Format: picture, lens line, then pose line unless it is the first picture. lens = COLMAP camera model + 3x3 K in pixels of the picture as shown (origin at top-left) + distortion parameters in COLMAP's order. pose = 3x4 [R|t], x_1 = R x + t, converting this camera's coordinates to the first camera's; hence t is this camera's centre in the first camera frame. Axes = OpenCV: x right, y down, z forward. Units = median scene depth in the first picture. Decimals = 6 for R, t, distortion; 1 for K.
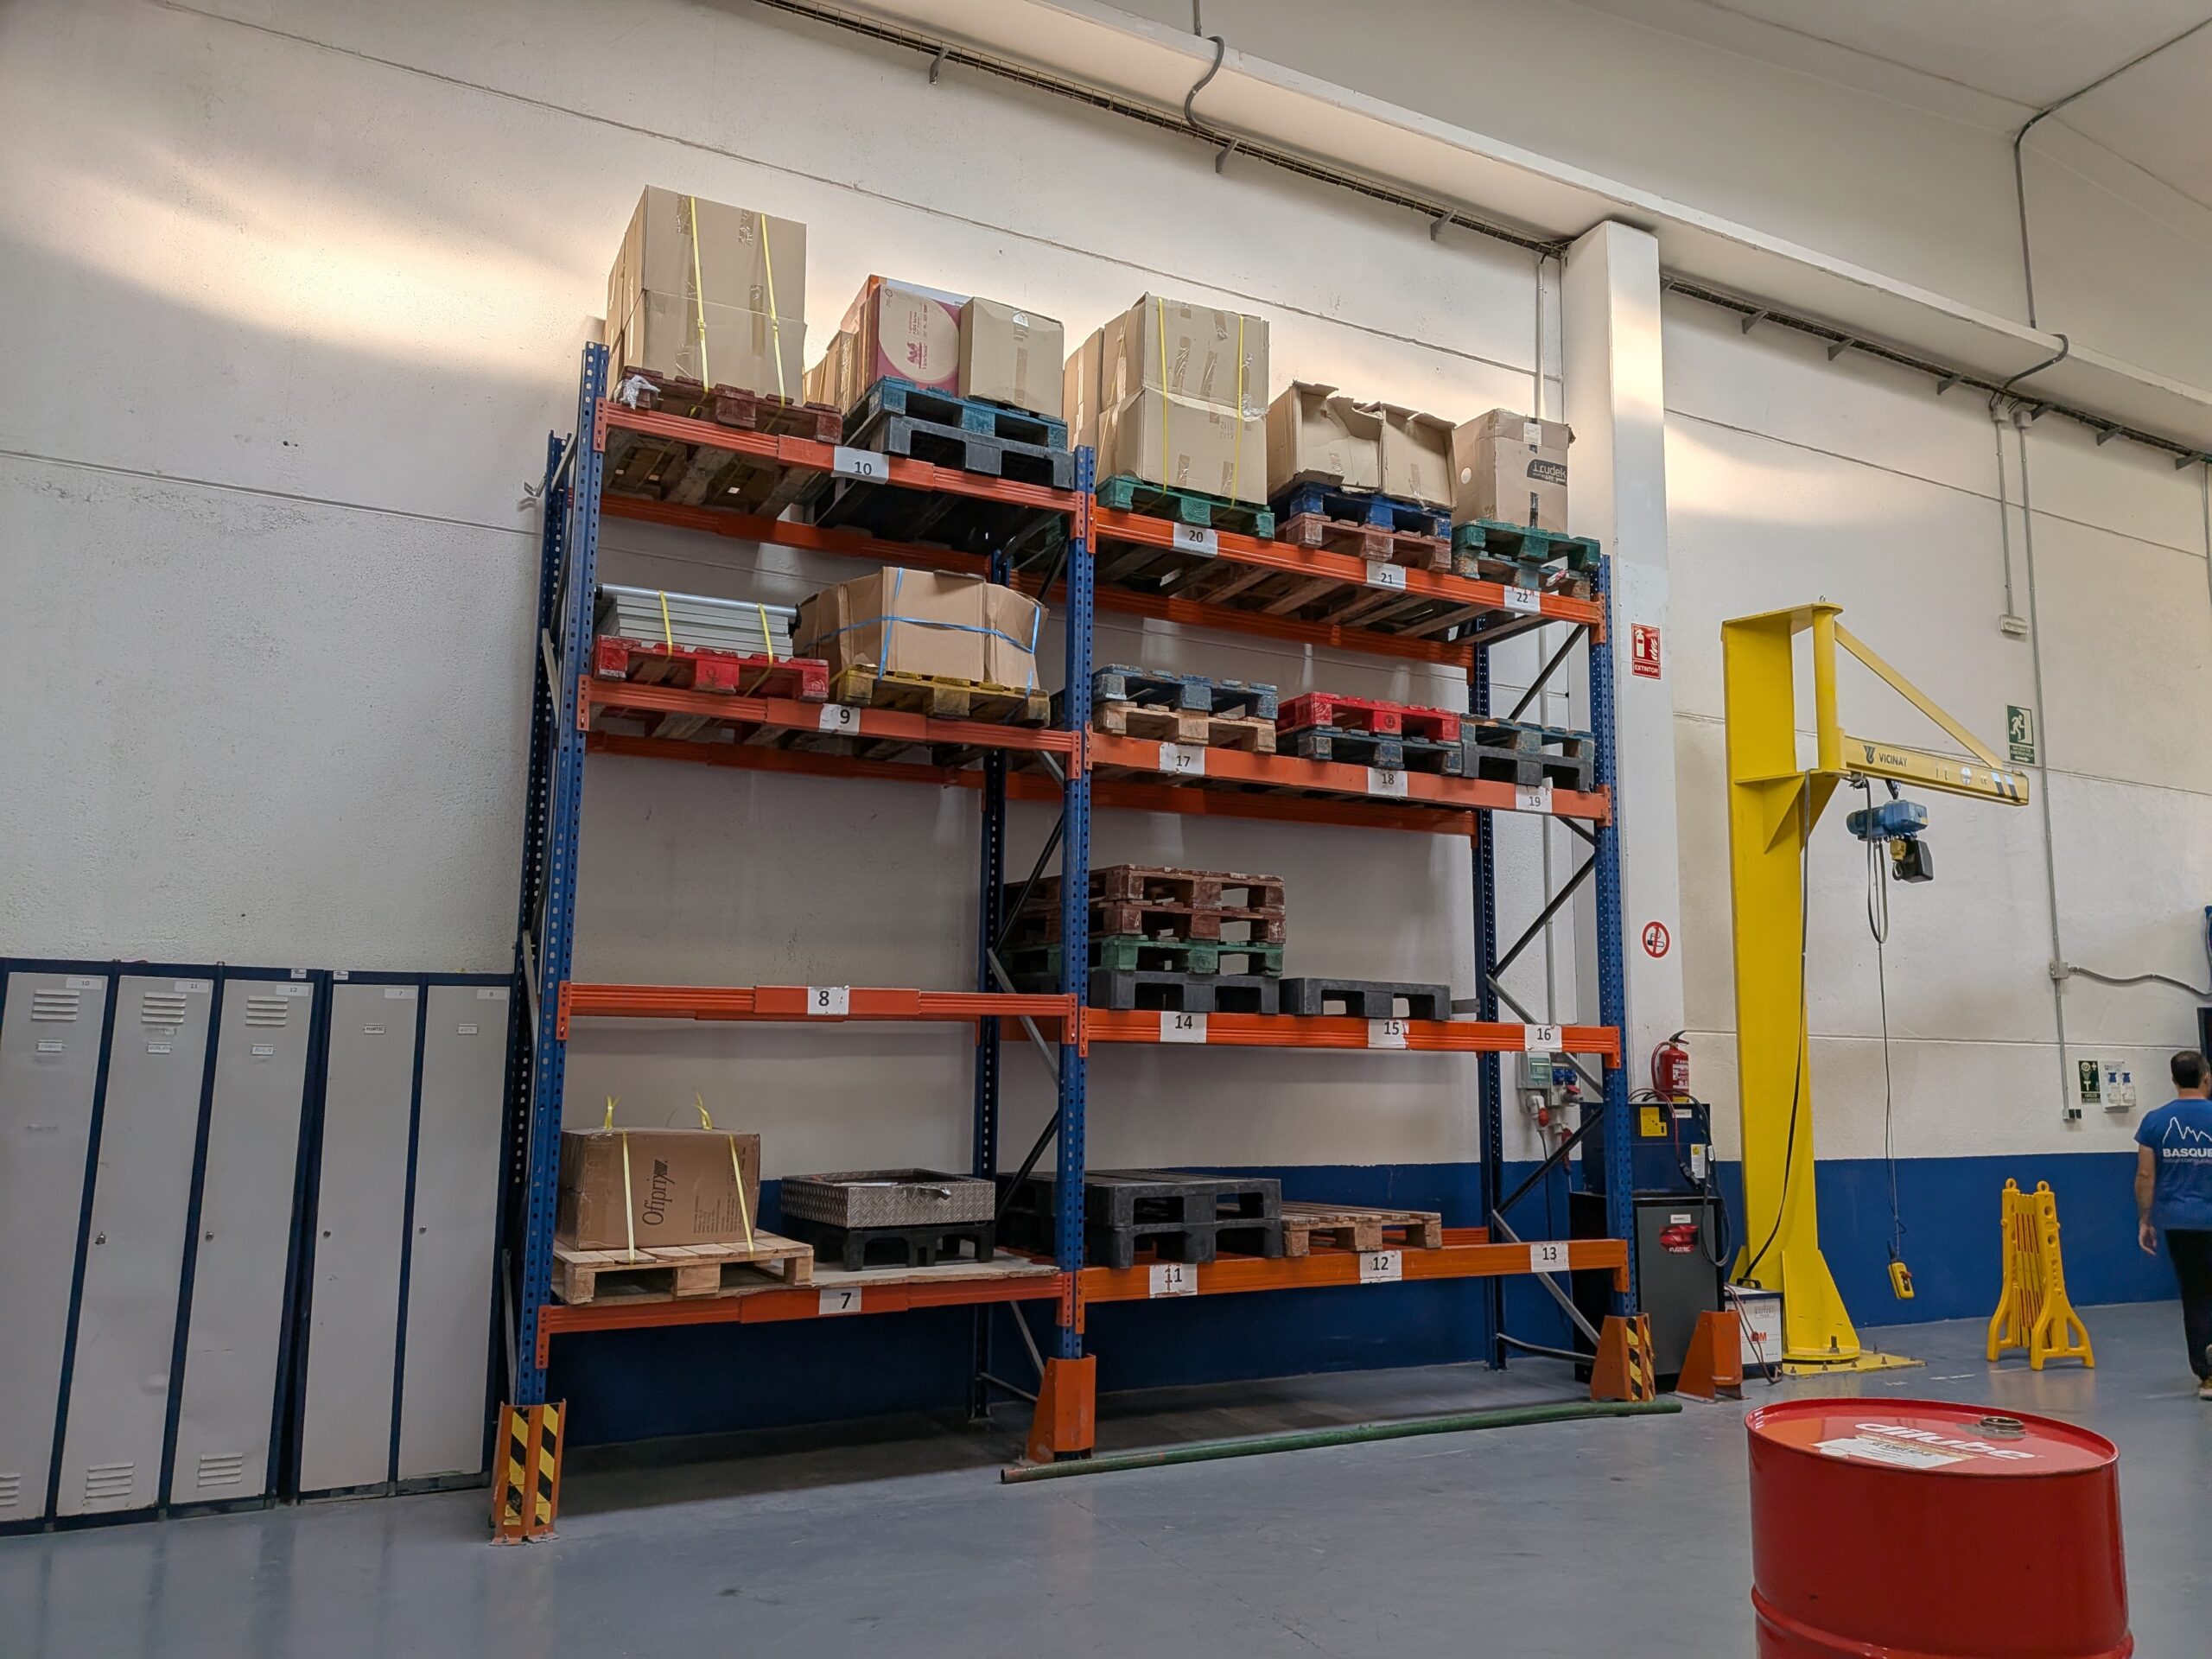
lens RADIAL K [[1536.0, 0, 1106.0], [0, 1536.0, 829.5], [0, 0, 1]] dist [0.055547, -0.115626]
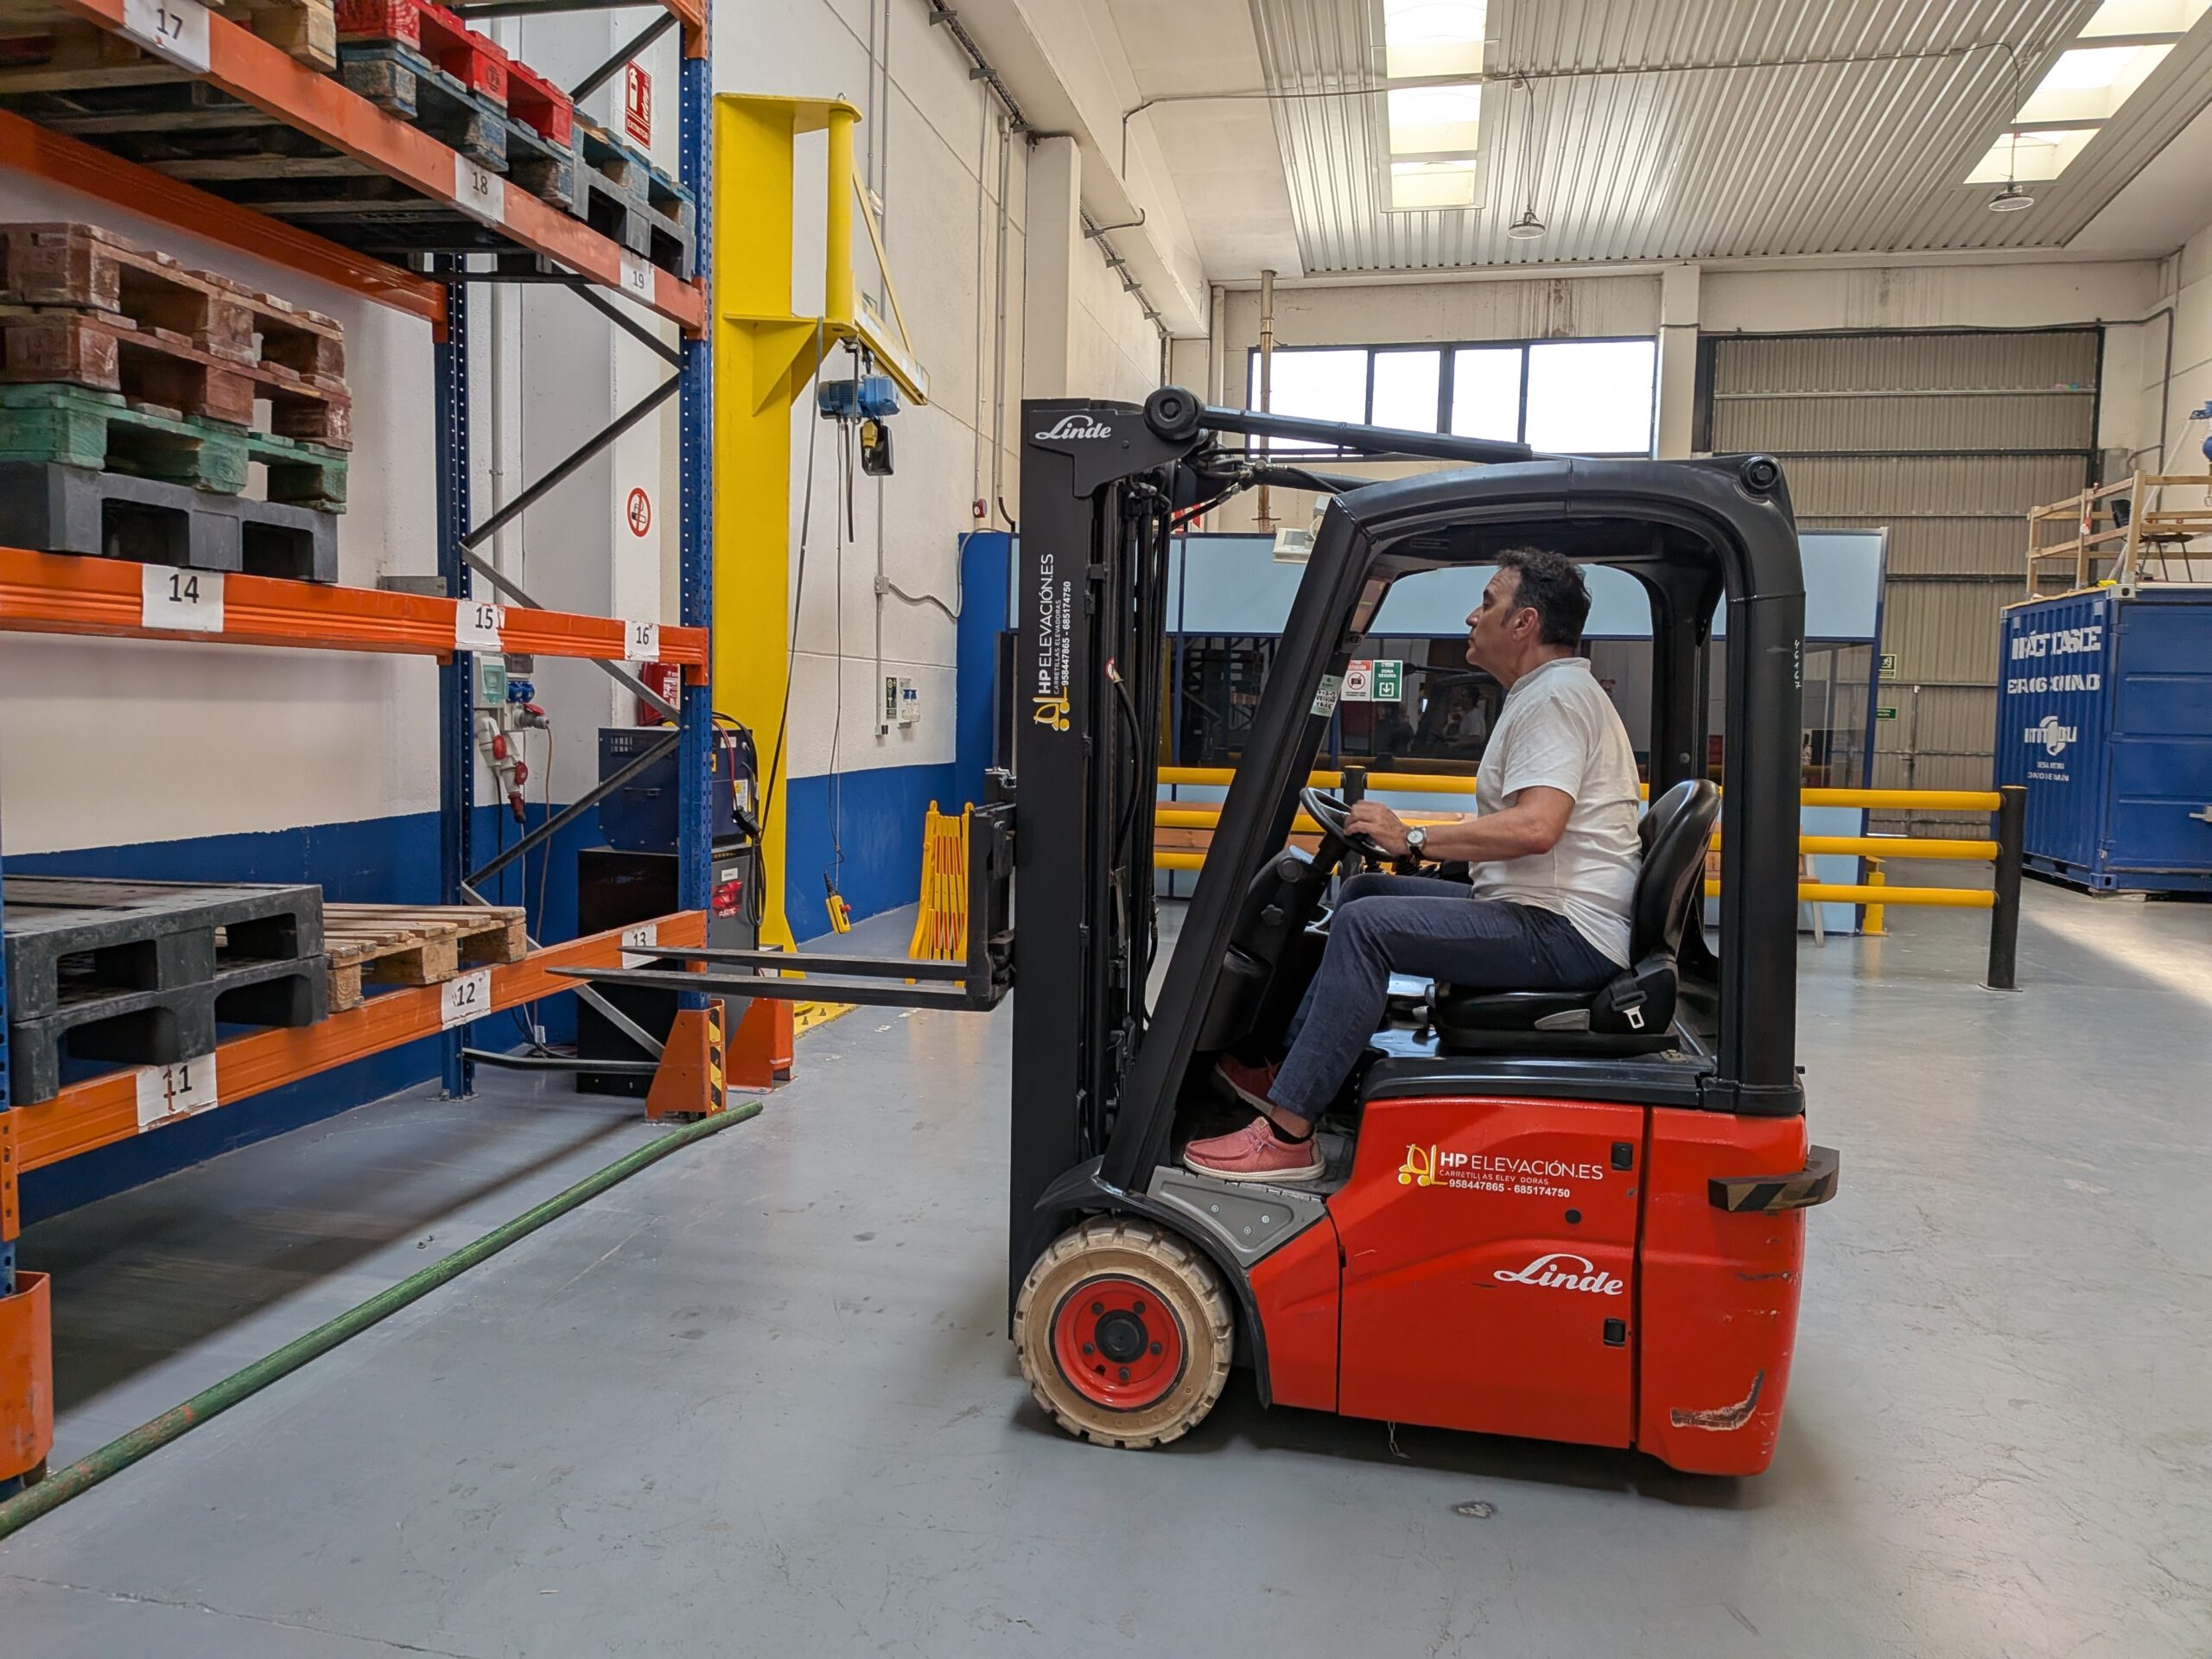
lens RADIAL K [[1590.4, 0, 1106.0], [0, 1590.4, 829.5], [0, 0, 1]] dist [0.061630, -0.087703]
pose [[0.622843, -0.060567, 0.779999, -0.150637], [-0.136502, 0.973293, 0.184576, 0.057969], [-0.770346, -0.221433, 0.597941, 0.400920]]
